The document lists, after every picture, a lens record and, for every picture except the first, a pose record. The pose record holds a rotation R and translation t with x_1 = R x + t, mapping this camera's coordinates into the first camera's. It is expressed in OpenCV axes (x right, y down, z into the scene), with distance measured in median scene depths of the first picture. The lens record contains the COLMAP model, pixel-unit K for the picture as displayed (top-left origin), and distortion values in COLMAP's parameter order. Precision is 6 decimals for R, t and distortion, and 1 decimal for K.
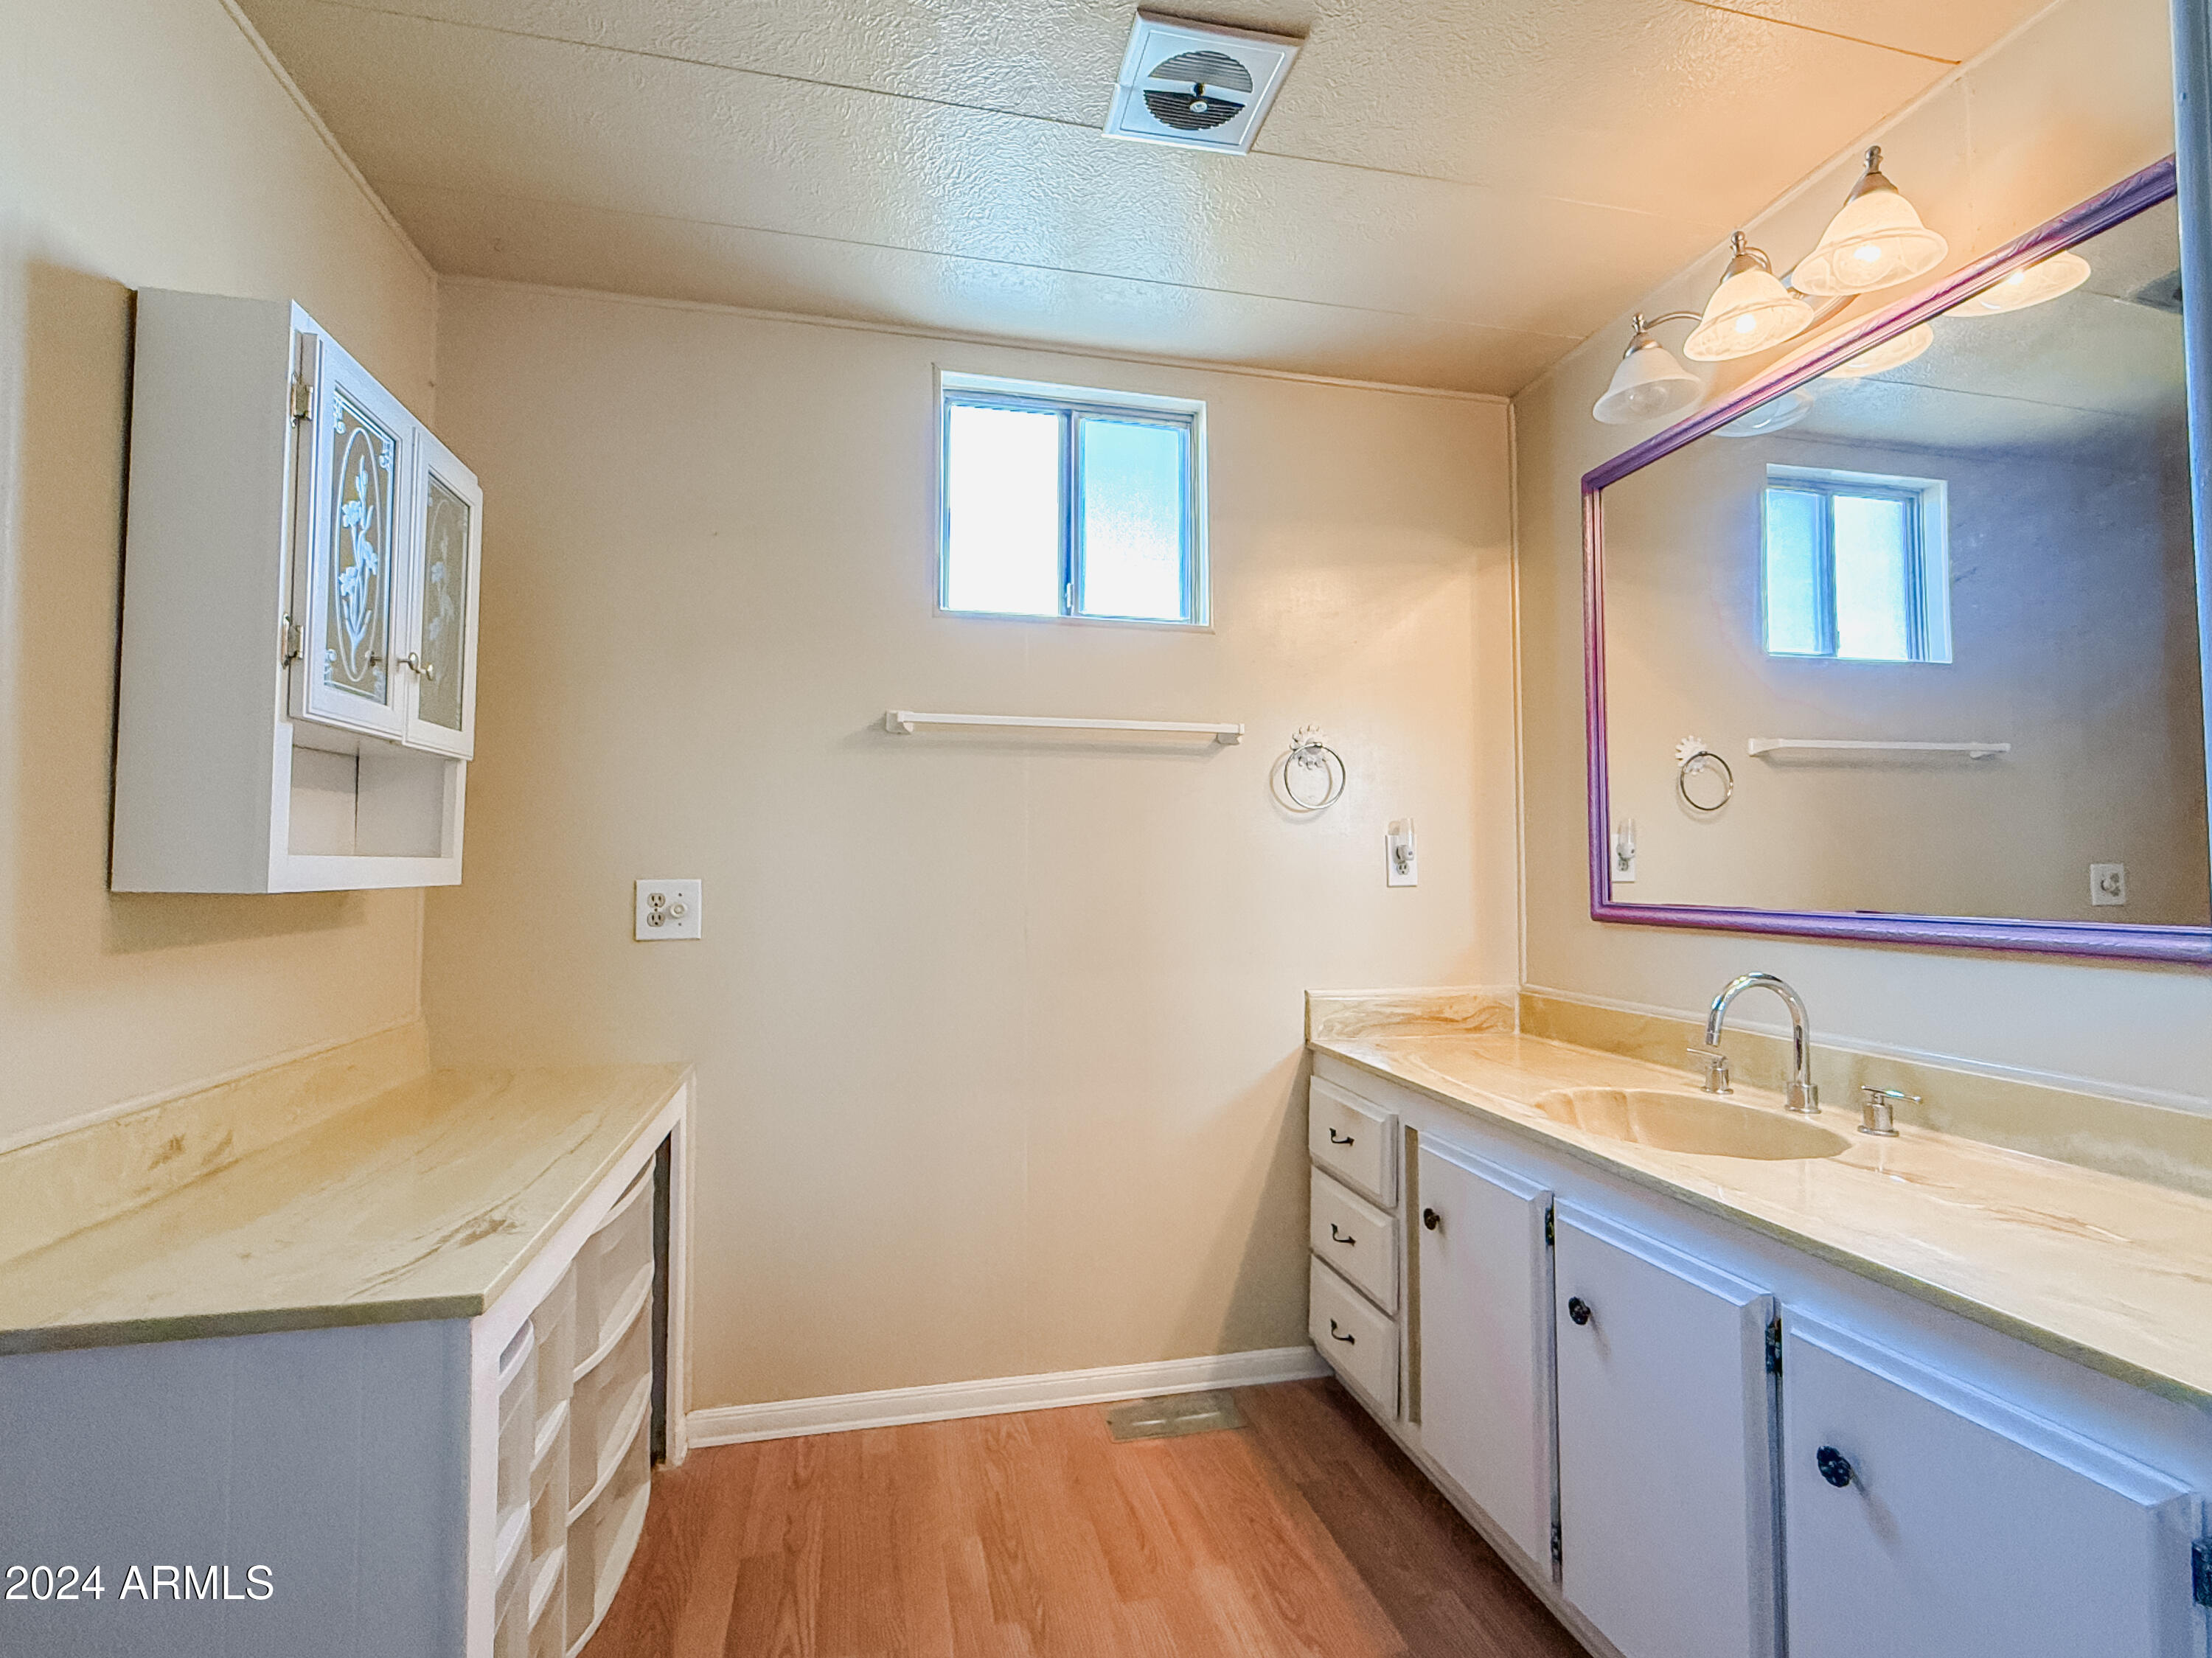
lens RADIAL K [[1073.8, 0, 1109.7], [0, 1073.8, 832.8], [0, 0, 1]] dist [0.000204, -0.000016]
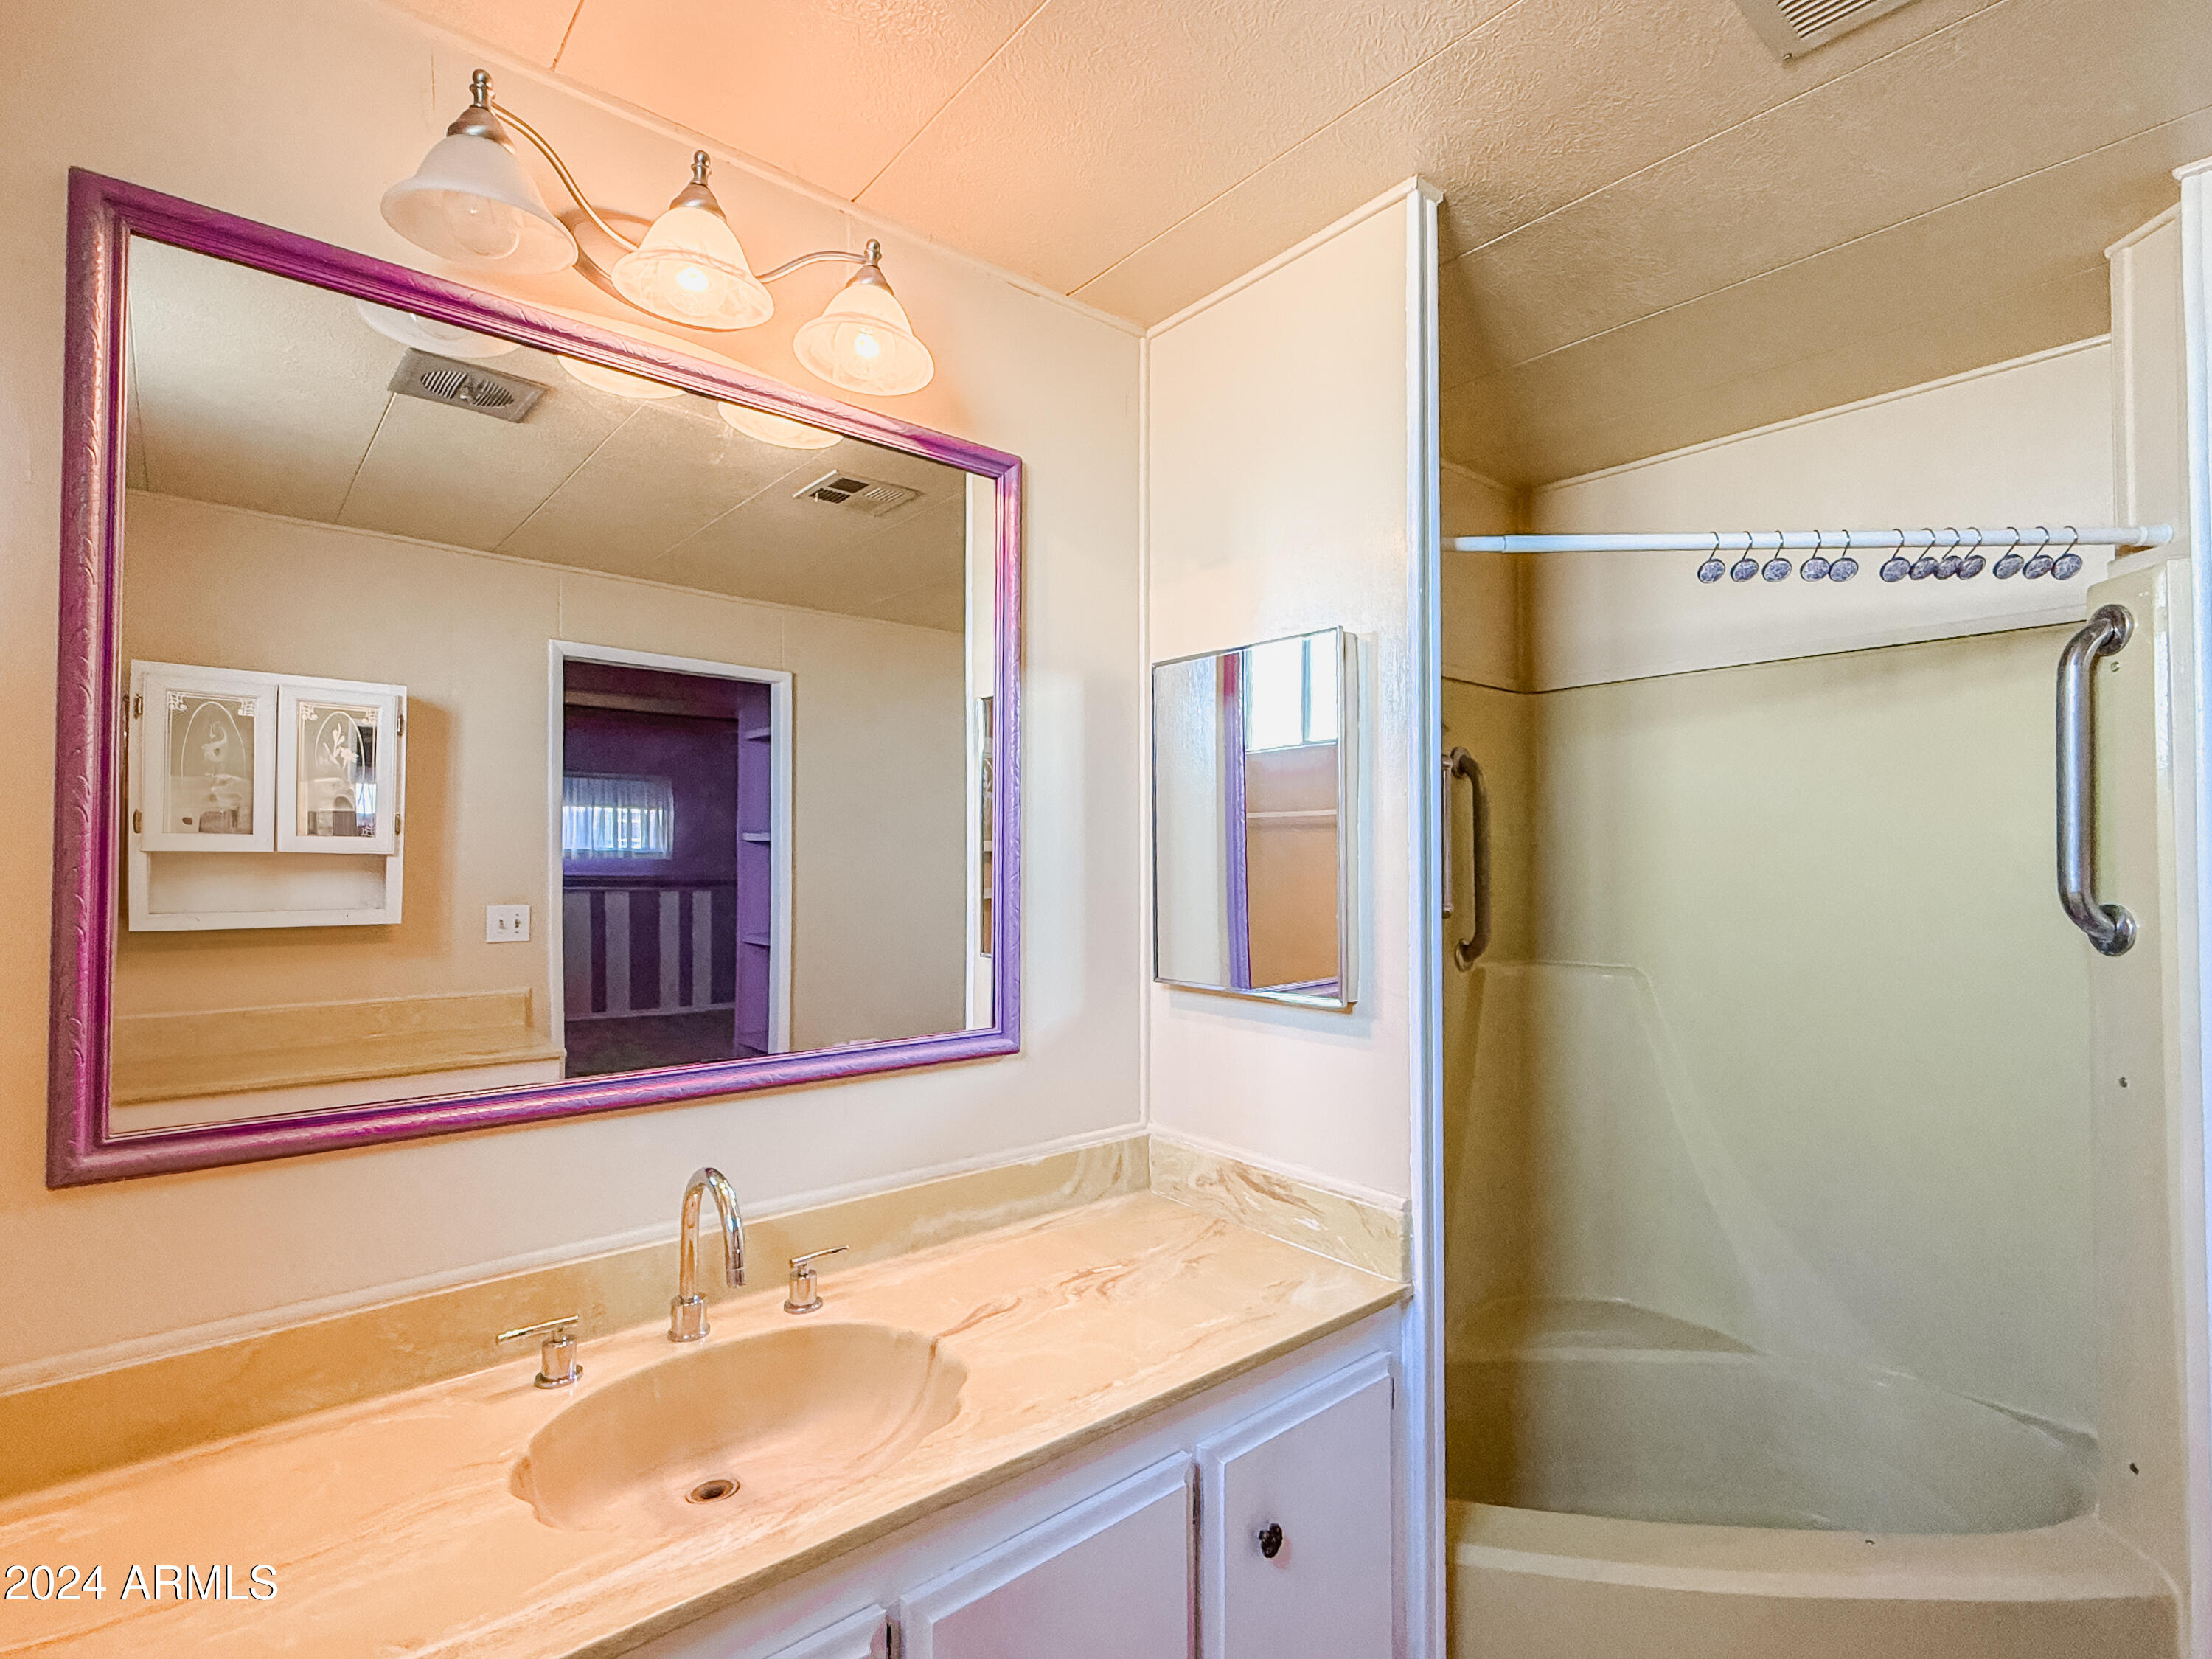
lens RADIAL K [[1073.9, 0, 1109.7], [0, 1073.9, 833.3], [0, 0, 1]] dist [0.000204, -0.000016]
pose [[-0.466258, 0.019052, 0.884444, -0.200487], [-0.038979, 0.998355, -0.042055, -0.084971], [-0.883790, -0.054084, -0.464748, 1.183133]]
